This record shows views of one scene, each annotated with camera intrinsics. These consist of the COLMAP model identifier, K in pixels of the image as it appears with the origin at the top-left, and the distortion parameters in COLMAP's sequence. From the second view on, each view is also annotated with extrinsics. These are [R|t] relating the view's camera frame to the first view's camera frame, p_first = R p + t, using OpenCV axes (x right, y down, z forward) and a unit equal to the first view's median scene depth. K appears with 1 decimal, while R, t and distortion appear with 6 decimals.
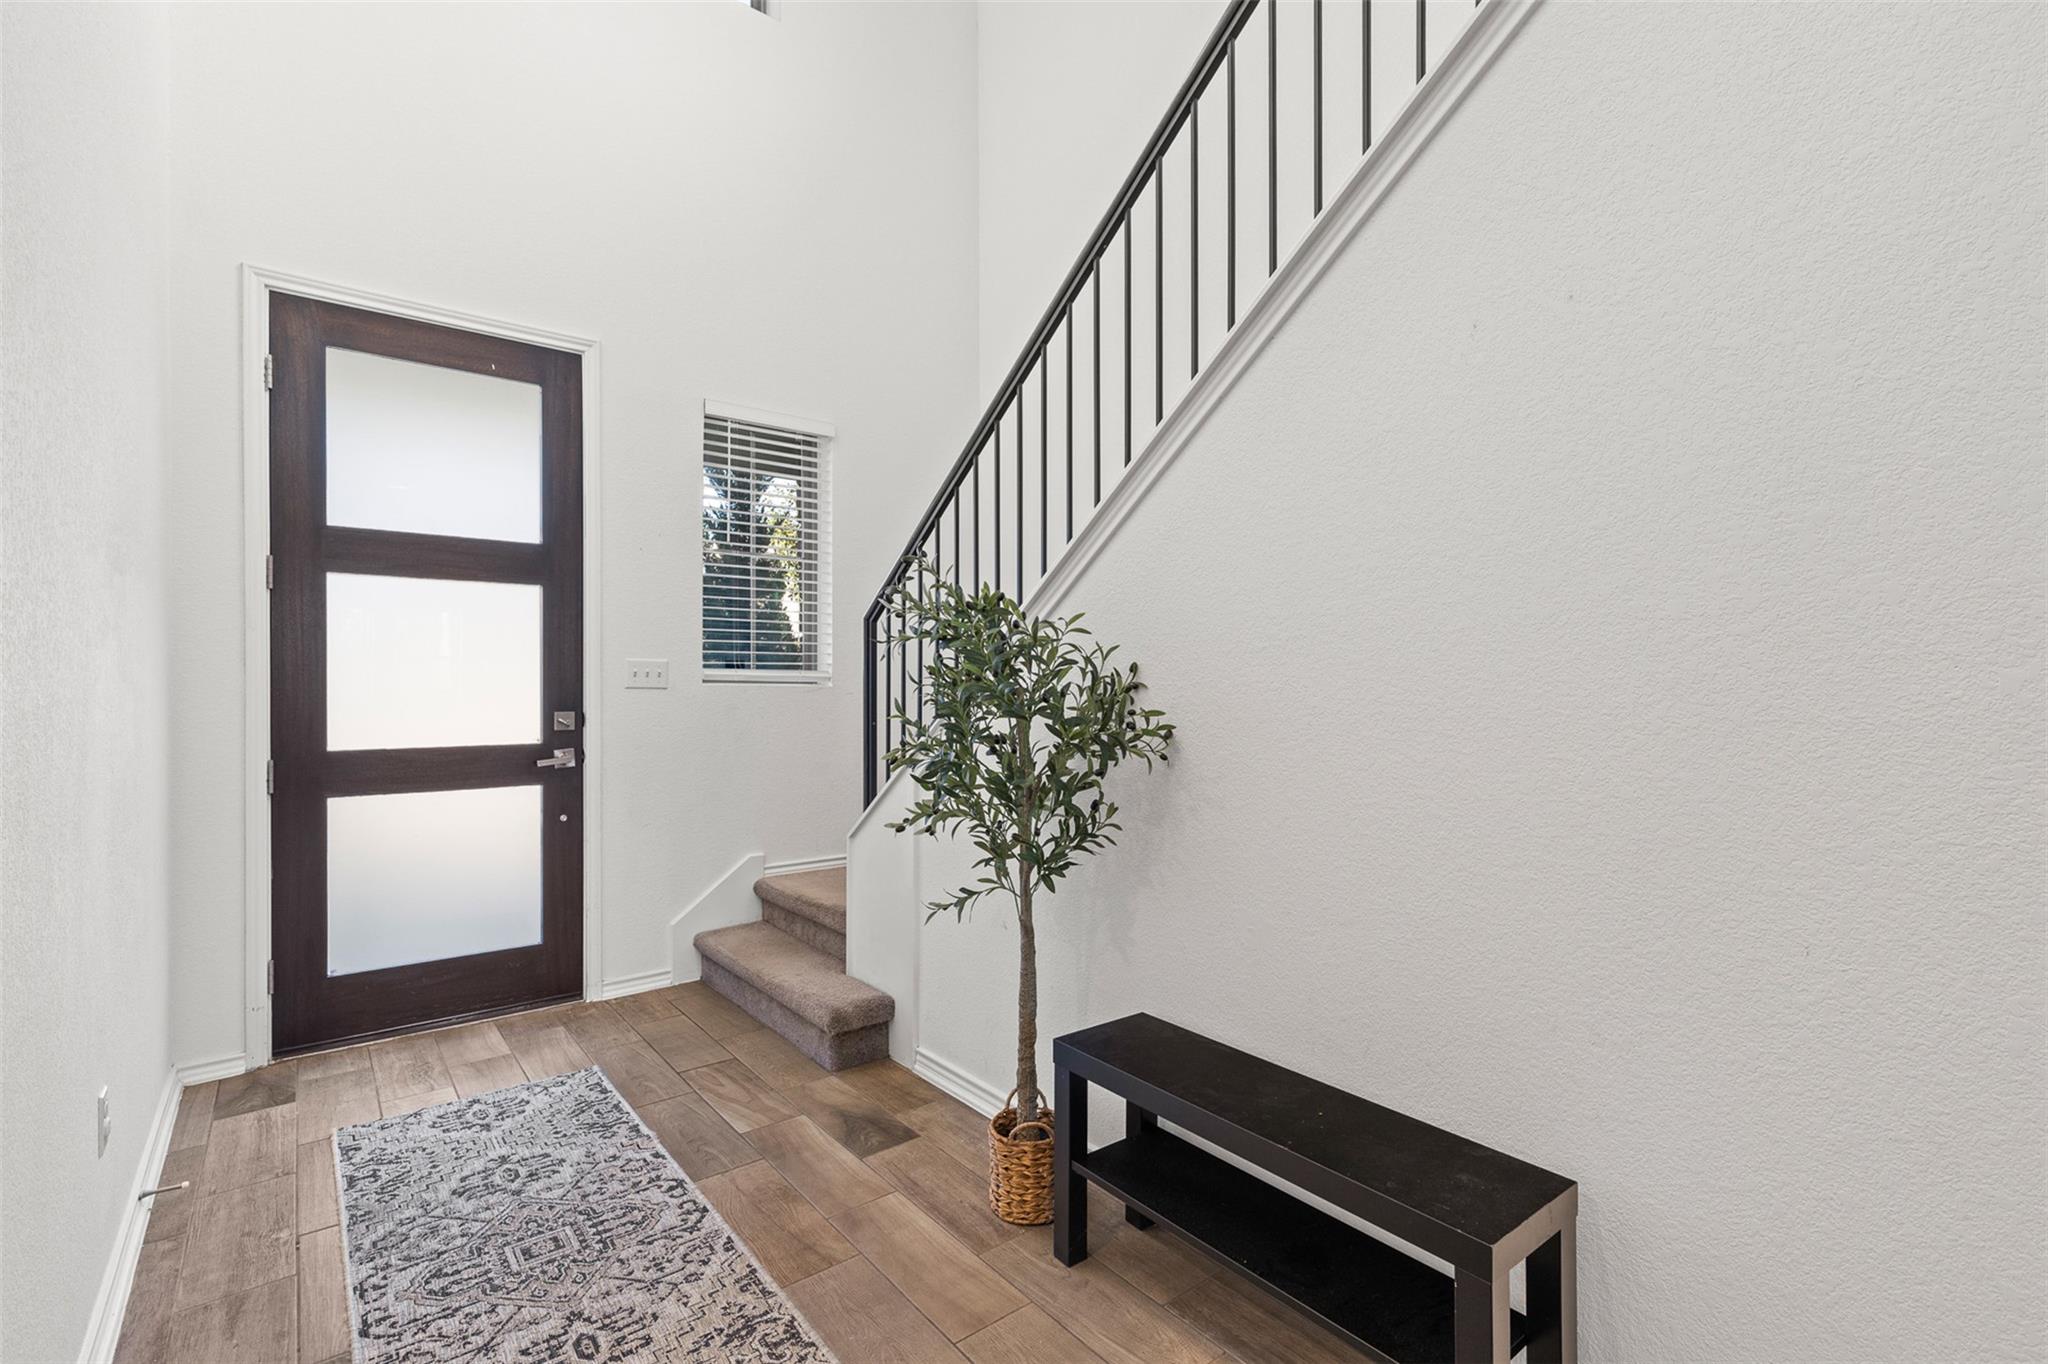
lens RADIAL K [[918.5, 0, 1018.1], [0, 918.5, 687.4], [0, 0, 1]] dist [0.004628, -0.000354]
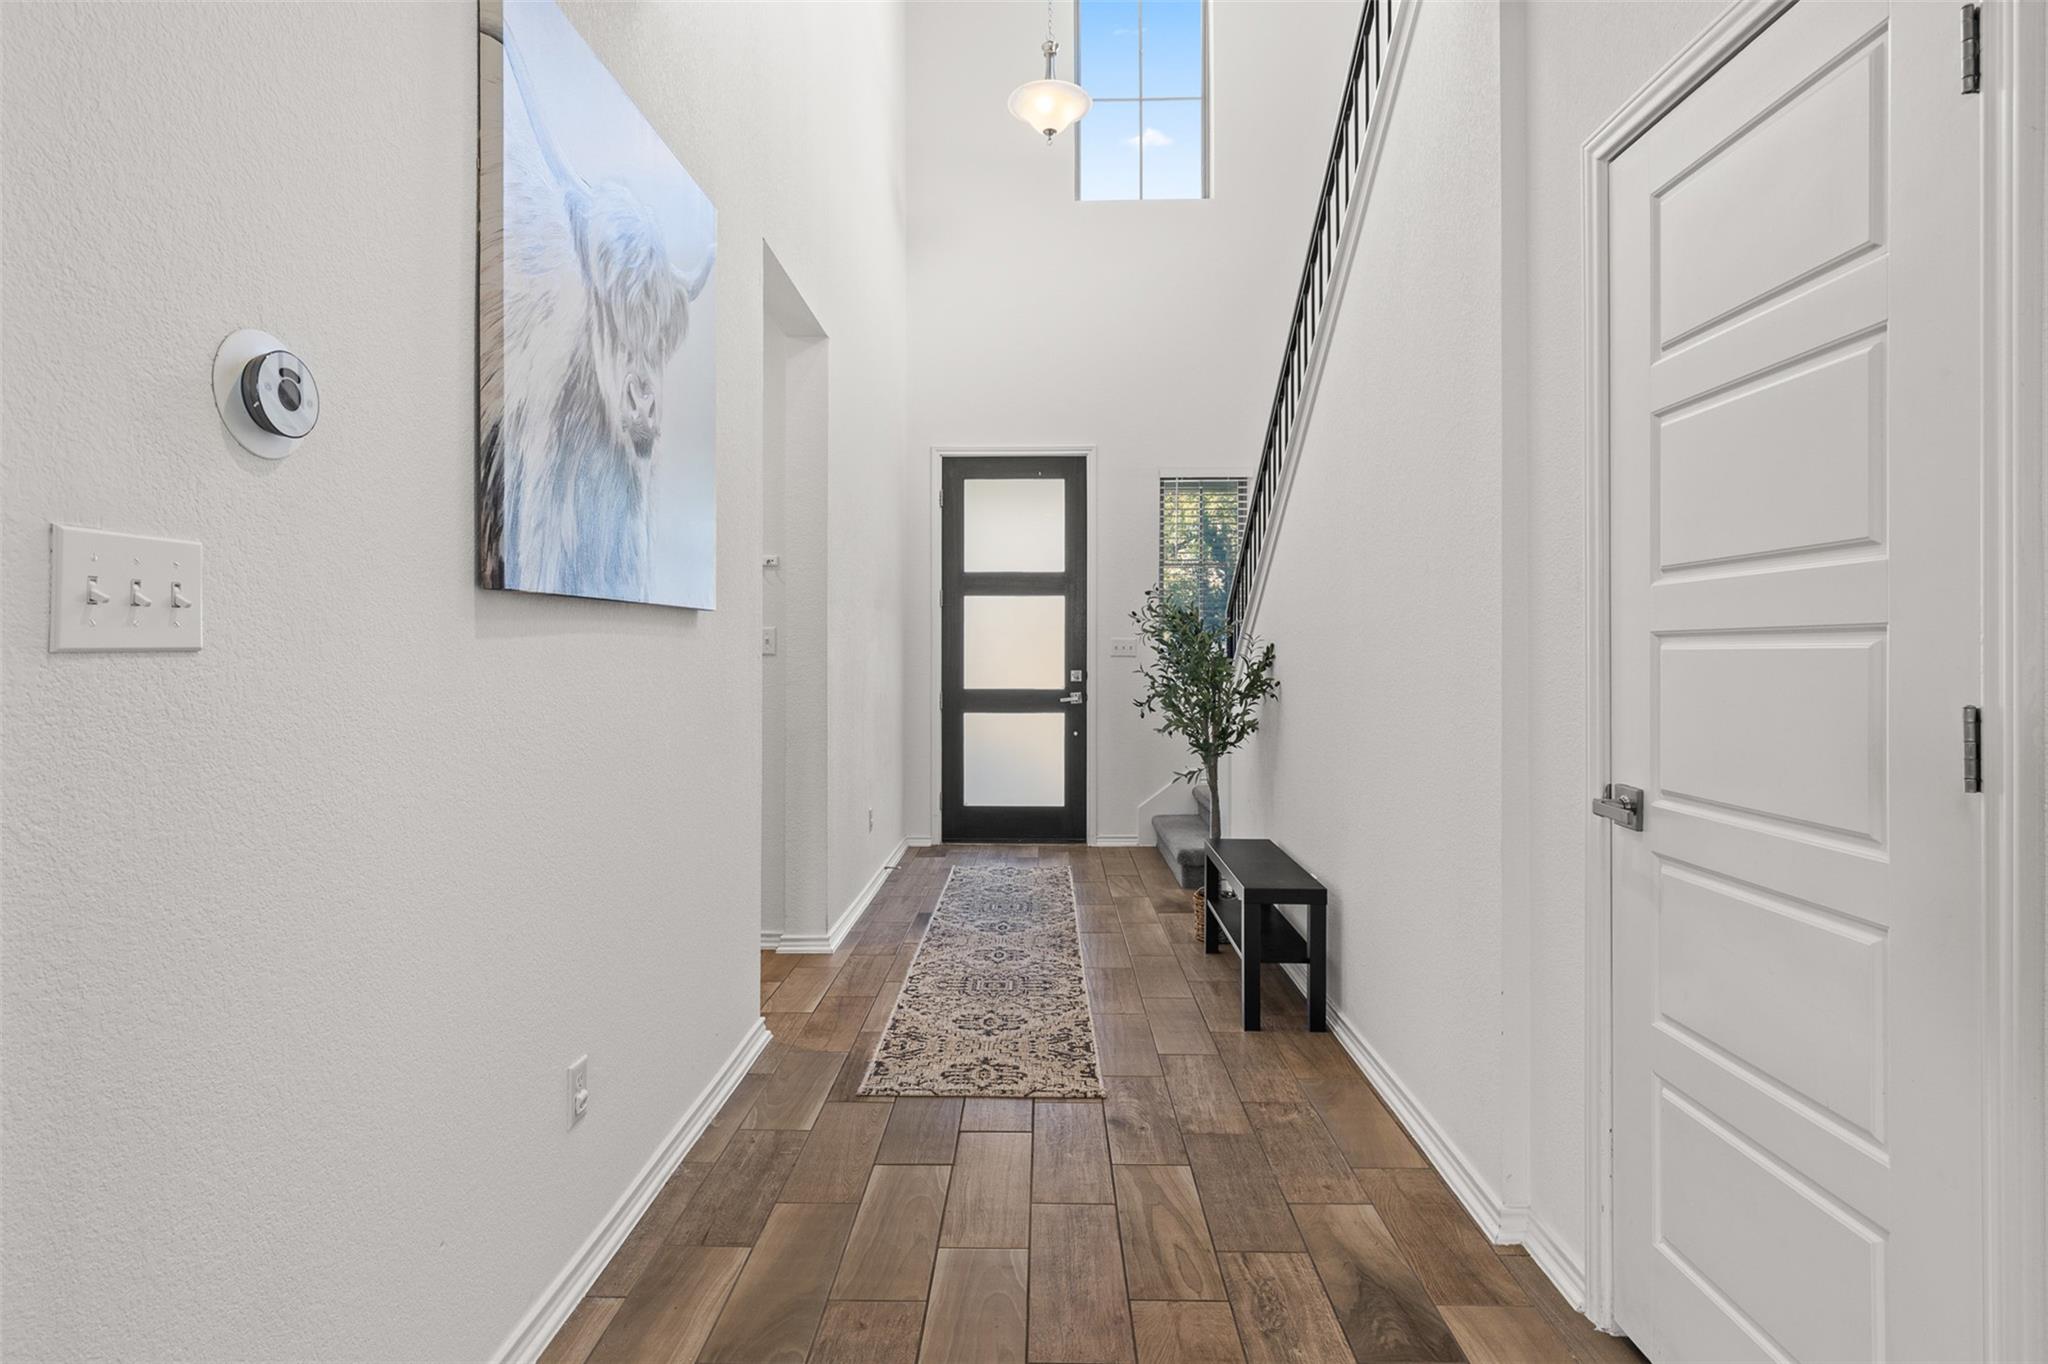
lens RADIAL K [[1037.5, 0, 1027.1], [0, 1037.5, 647.7], [0, 0, 1]] dist [-0.000342, -0.000012]
pose [[0.774046, -0.002252, -0.633126, 0.672308], [-0.001225, 0.999986, -0.005055, -0.005556], [0.633129, 0.004689, 0.774032, -0.552489]]
